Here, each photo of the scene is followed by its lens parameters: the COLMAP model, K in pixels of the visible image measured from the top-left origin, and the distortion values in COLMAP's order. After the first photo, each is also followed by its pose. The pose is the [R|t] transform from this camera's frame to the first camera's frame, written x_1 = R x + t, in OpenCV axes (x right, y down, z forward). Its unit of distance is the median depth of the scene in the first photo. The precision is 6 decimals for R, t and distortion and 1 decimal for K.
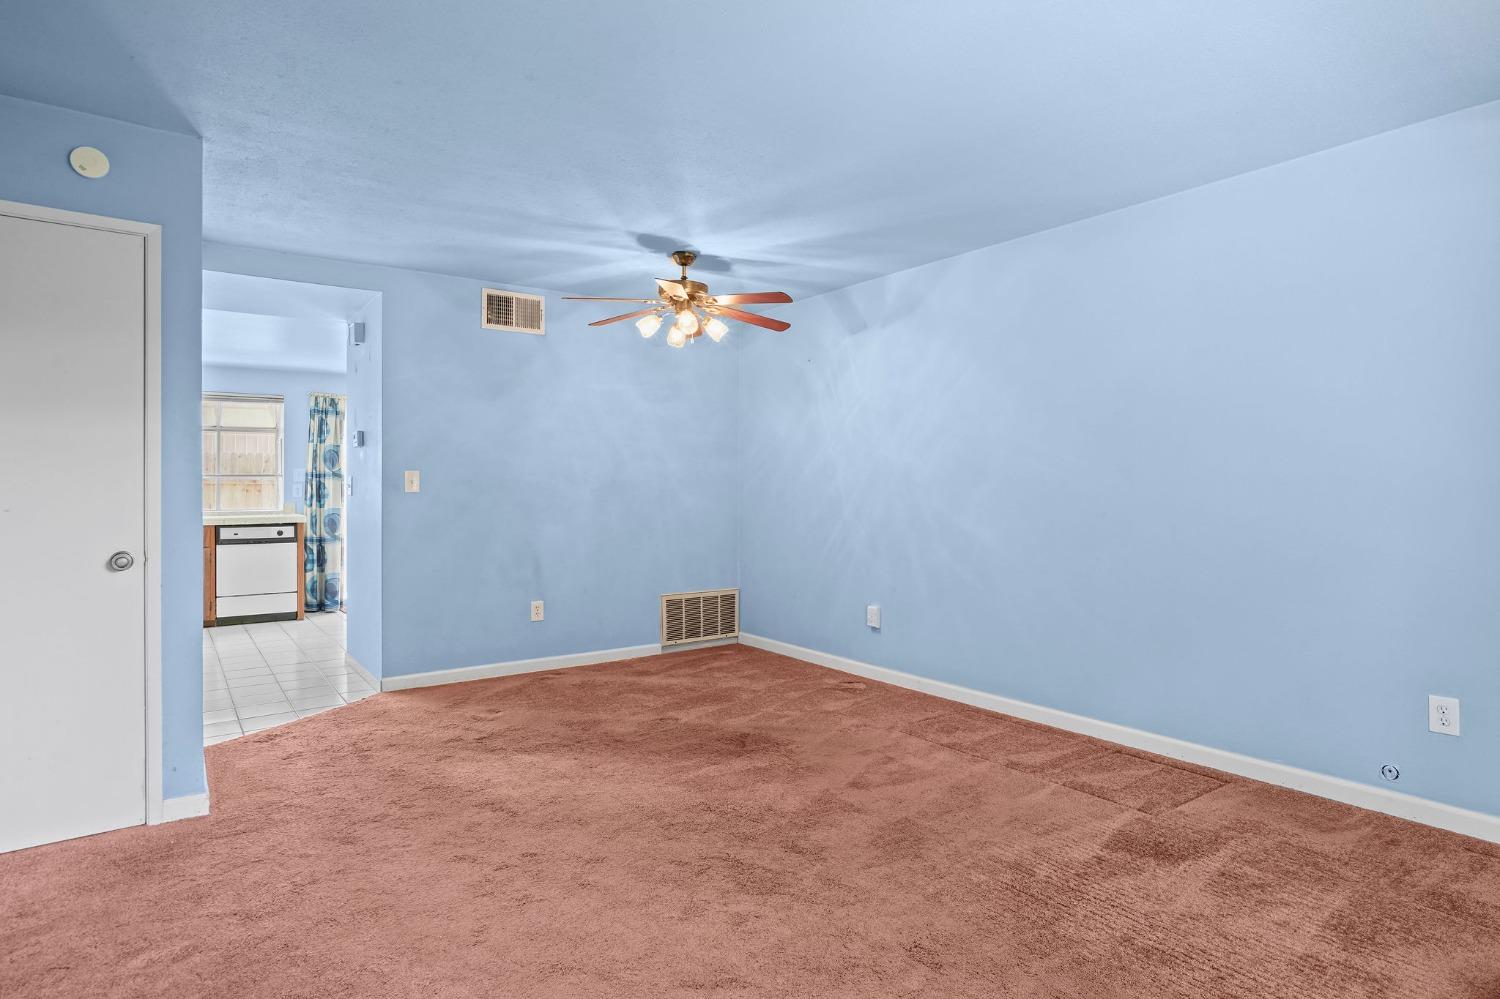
lens RADIAL K [[779.7, 0, 725.0], [0, 779.7, 481.0], [0, 0, 1]] dist [-0.023246, 0.000194]
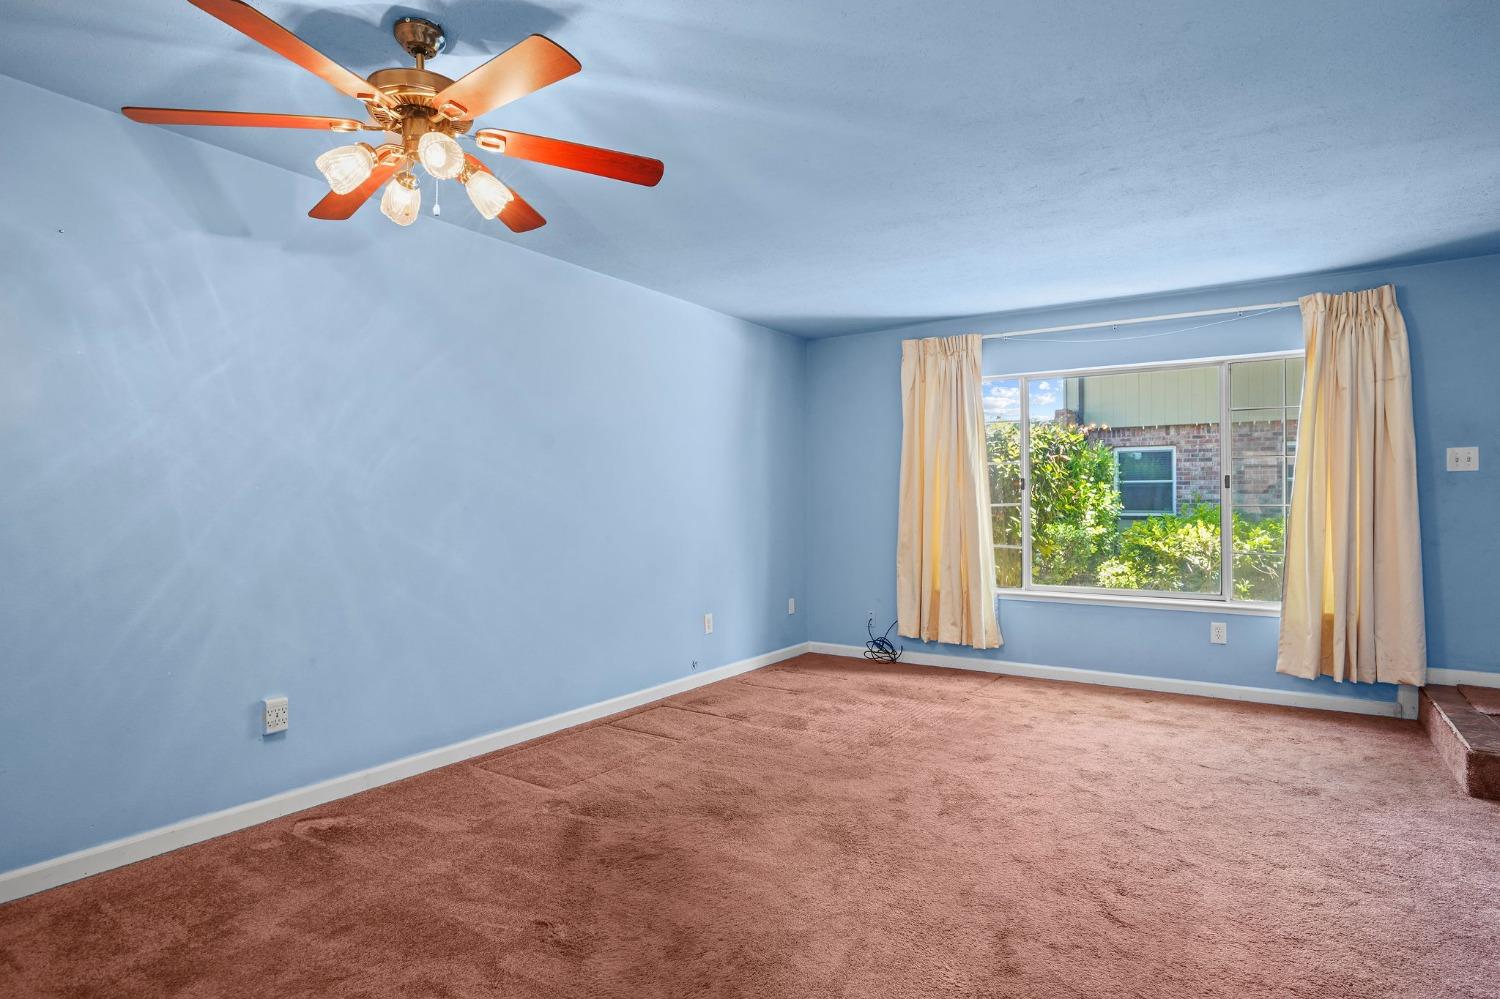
lens RADIAL K [[810.5, 0, 750.0], [0, 810.5, 499.5], [0, 0, 1]] dist [-0.027564, 0.000533]
pose [[-0.350117, 0.006570, 0.936683, -0.645421], [-0.003753, 0.999958, -0.008417, 0.009272], [-0.936698, -0.006462, -0.350078, 1.054464]]
